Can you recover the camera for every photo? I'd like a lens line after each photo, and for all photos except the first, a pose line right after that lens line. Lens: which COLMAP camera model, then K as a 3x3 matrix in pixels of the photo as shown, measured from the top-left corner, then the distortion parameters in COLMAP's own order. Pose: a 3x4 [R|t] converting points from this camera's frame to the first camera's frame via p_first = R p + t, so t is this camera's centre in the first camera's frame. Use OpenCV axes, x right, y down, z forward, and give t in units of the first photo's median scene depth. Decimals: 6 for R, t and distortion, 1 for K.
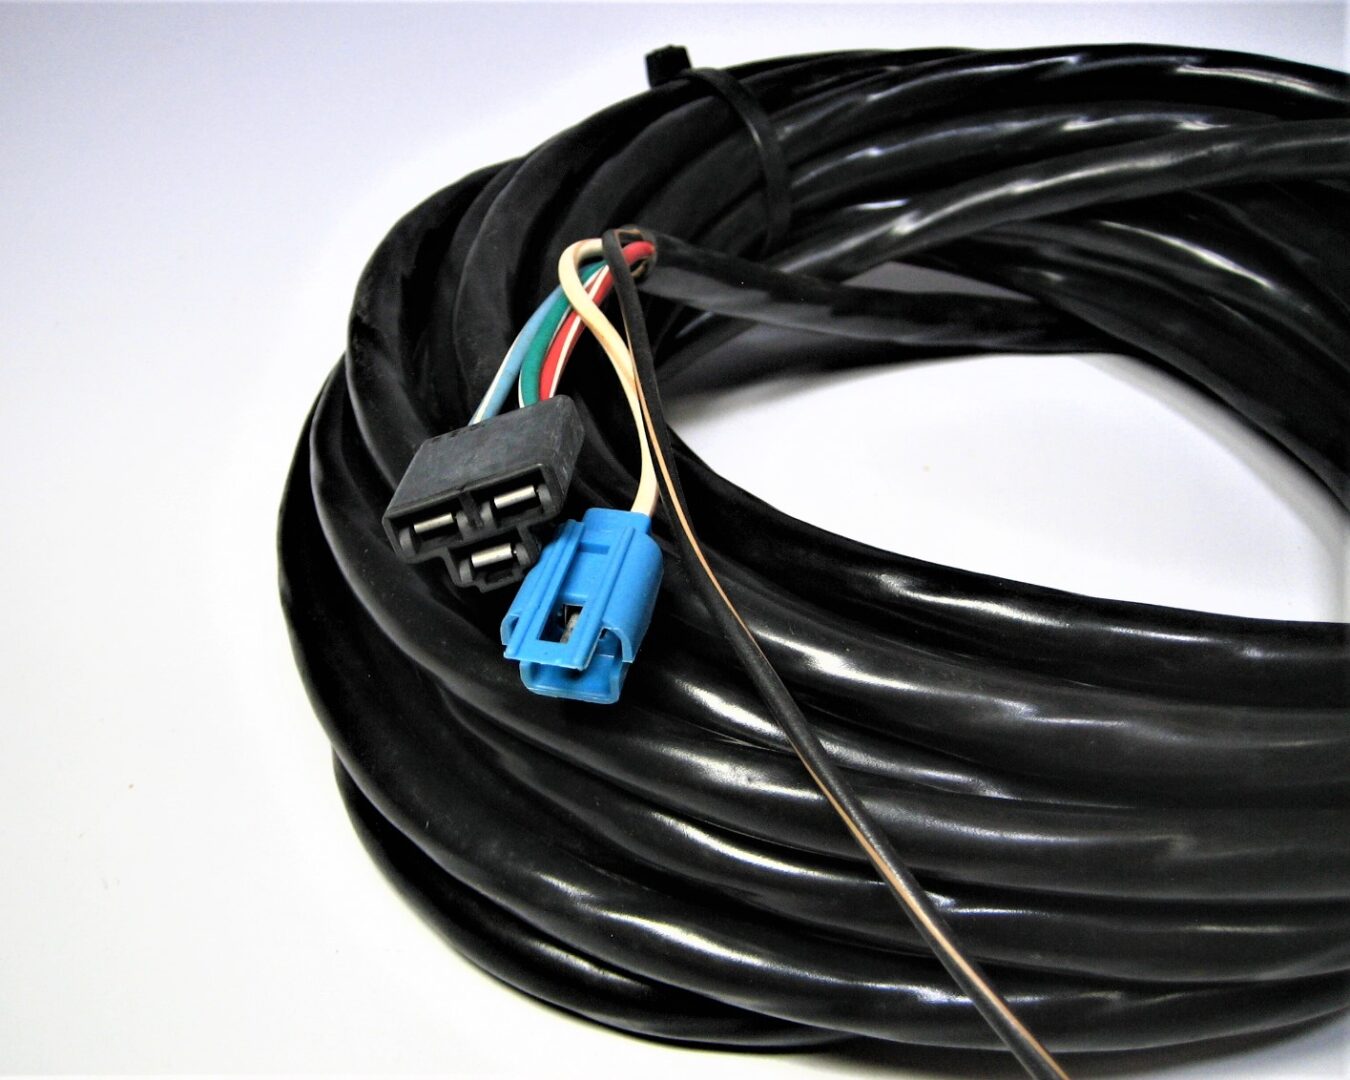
lens RADIAL K [[1690.0, 0, 675.0], [0, 1690.0, 540.0], [0, 0, 1]] dist [0.028995, 0.026241]
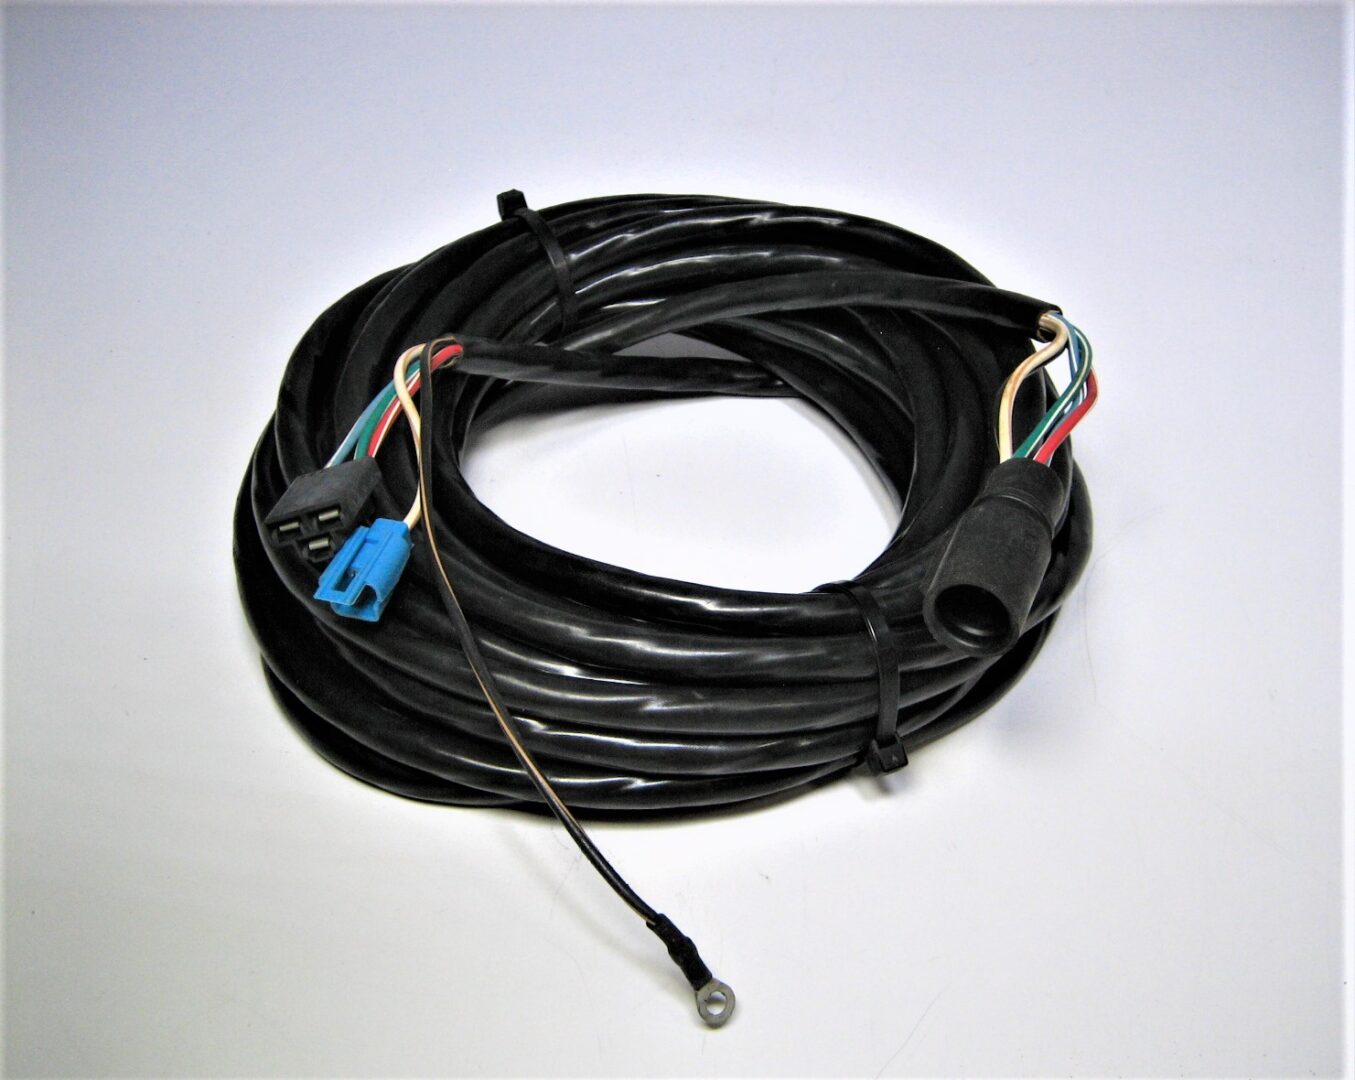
lens RADIAL K [[1696.3, 0, 677.5], [0, 1696.3, 540.0], [0, 0, 1]] dist [0.028995, 0.026241]
pose [[0.998522, 0.034106, -0.042304, 0.309451], [-0.031754, 0.997977, 0.055072, -0.093275], [0.044097, -0.053648, 0.997586, -0.751236]]
